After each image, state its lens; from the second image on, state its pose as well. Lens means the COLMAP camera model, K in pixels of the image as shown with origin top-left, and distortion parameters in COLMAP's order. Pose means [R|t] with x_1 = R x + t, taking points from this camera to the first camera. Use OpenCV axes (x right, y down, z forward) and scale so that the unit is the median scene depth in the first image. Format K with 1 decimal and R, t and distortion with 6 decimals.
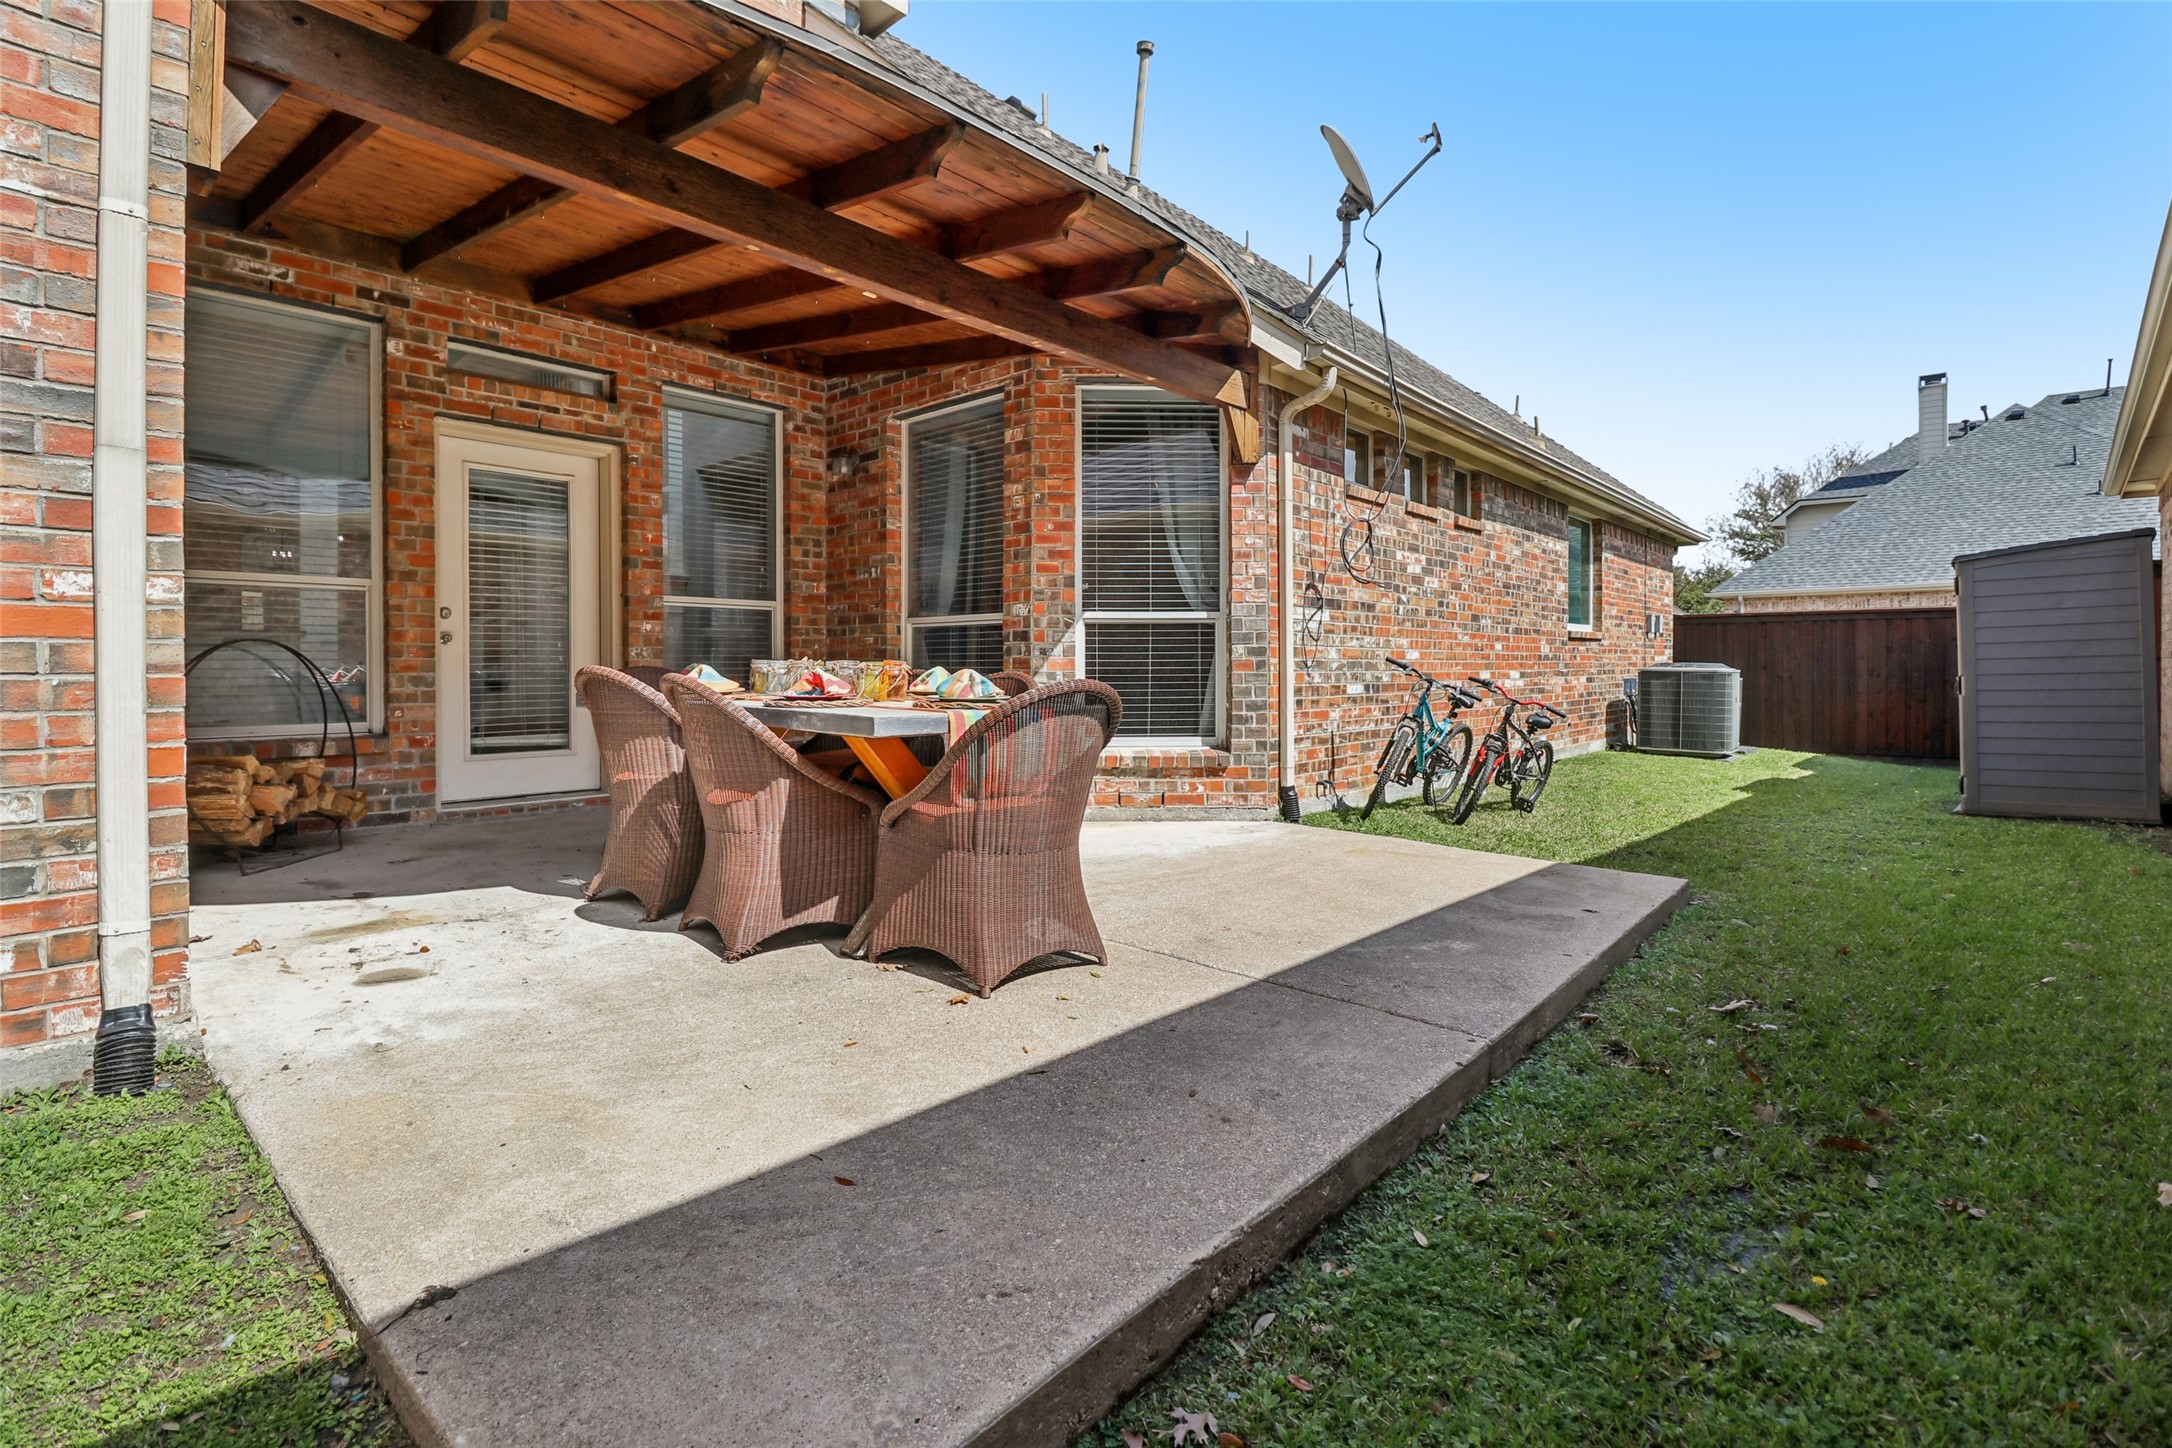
lens RADIAL K [[1004.7, 0, 1073.9], [0, 1004.7, 674.5], [0, 0, 1]] dist [-0.001782, -0.010913]
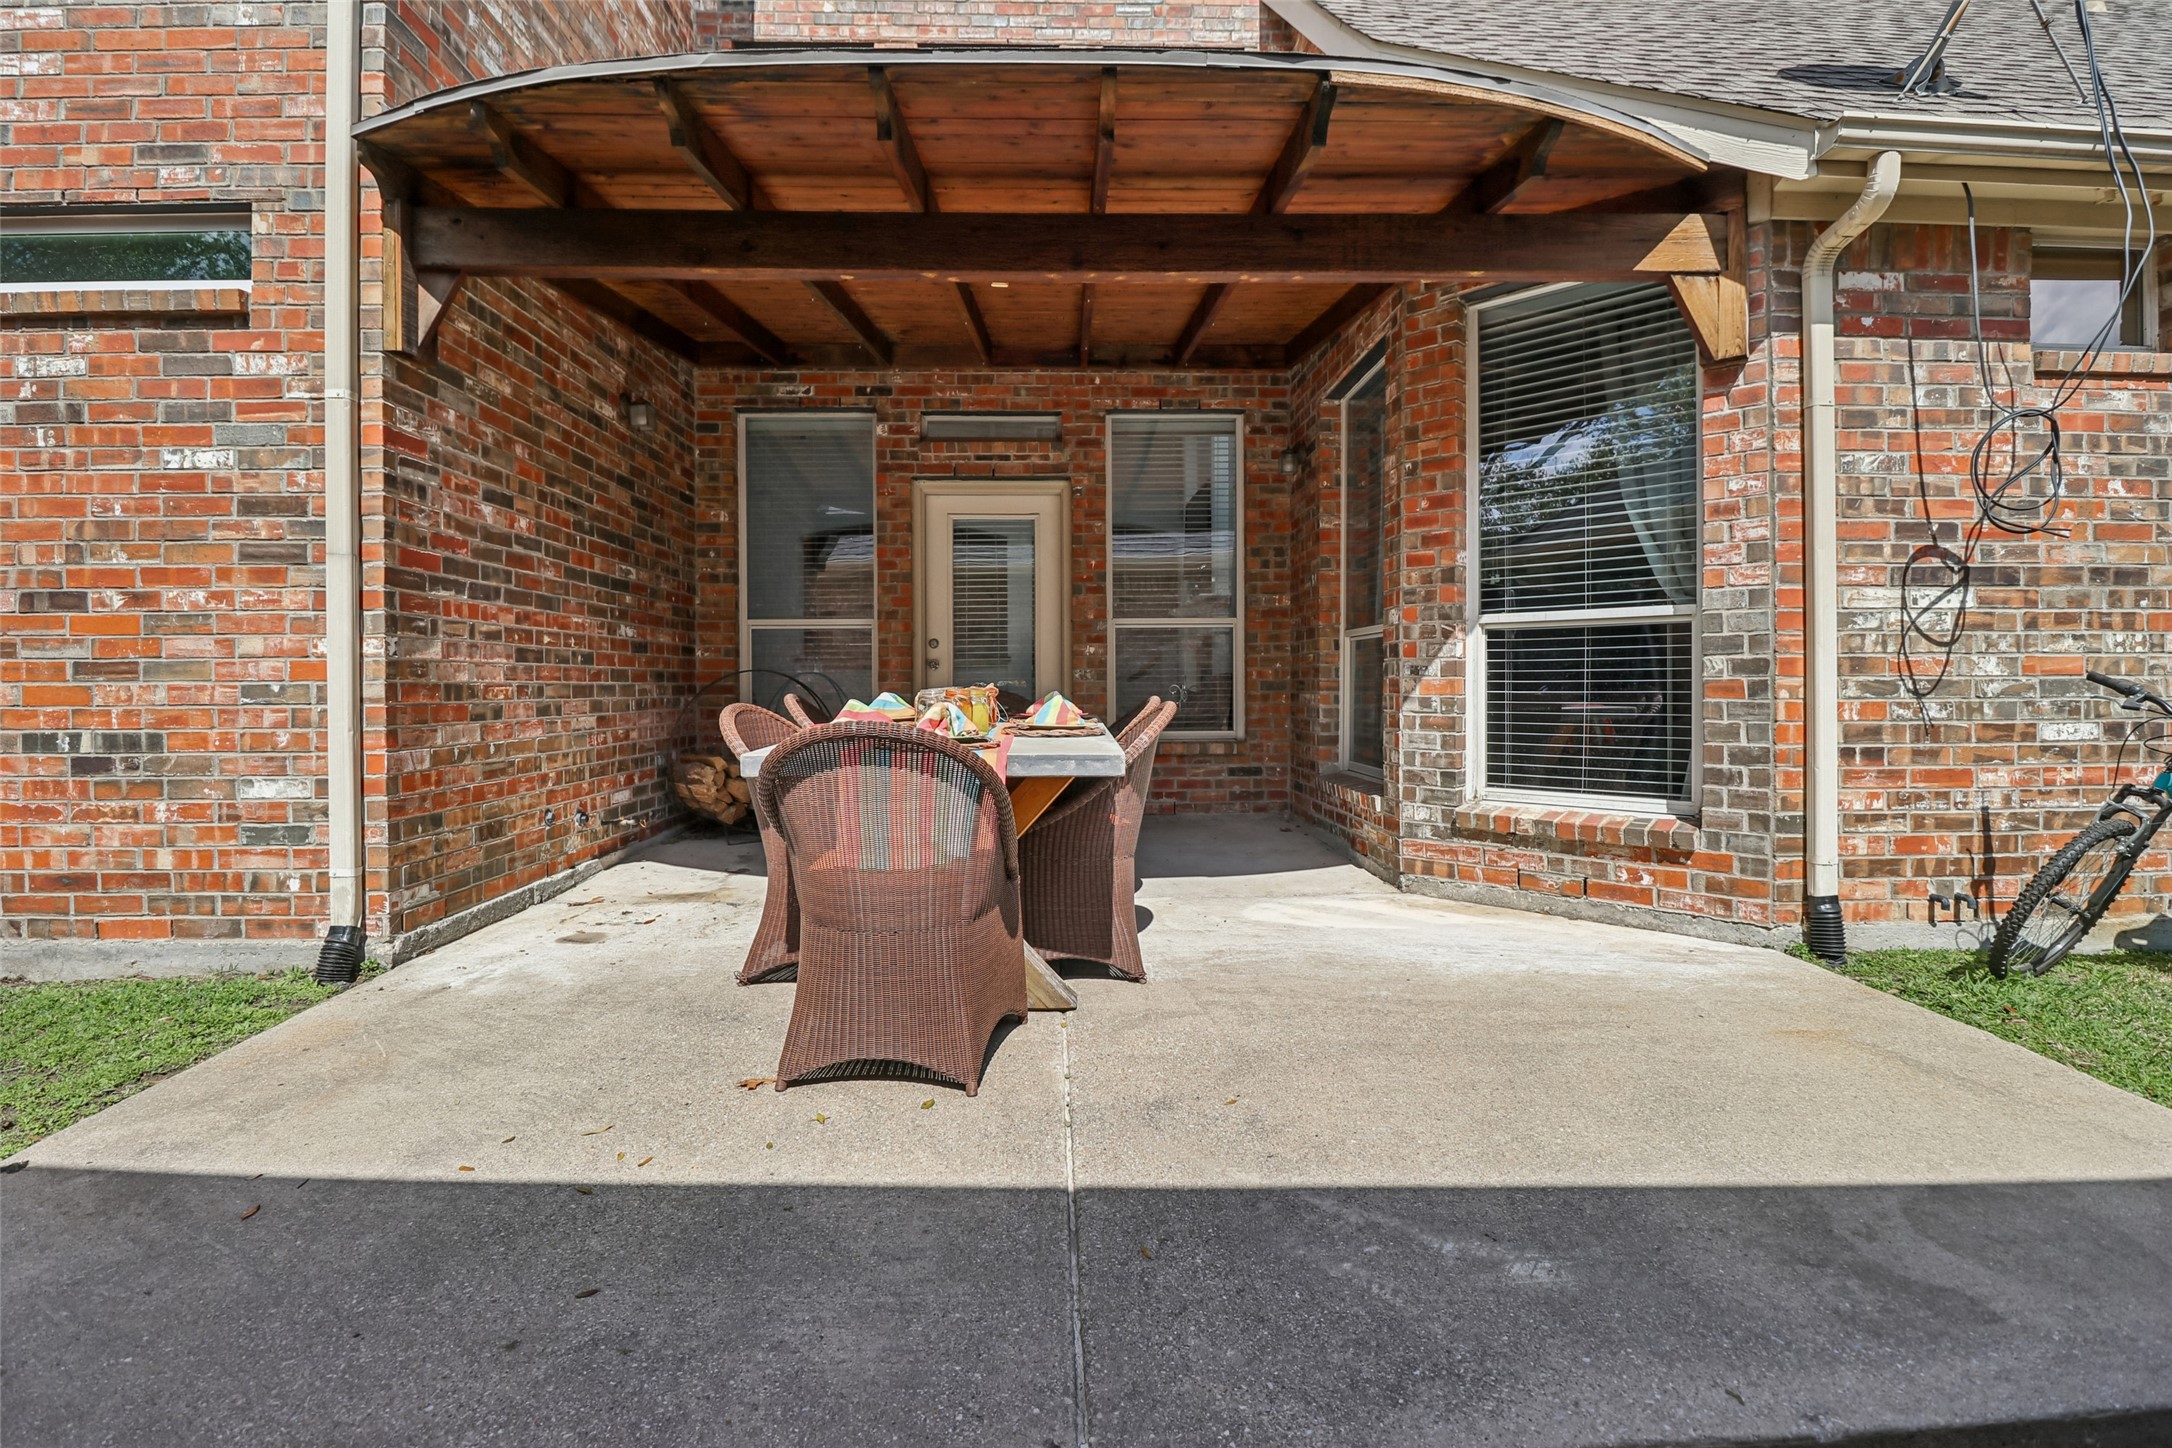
lens RADIAL K [[1004.7, 0, 1087.1], [0, 1004.7, 690.6], [0, 0, 1]] dist [-0.001782, -0.010913]
pose [[0.686204, 0.004091, -0.727397, 0.347204], [-0.000359, 0.999986, 0.005286, -0.011288], [0.727409, -0.003366, 0.686196, 0.294639]]
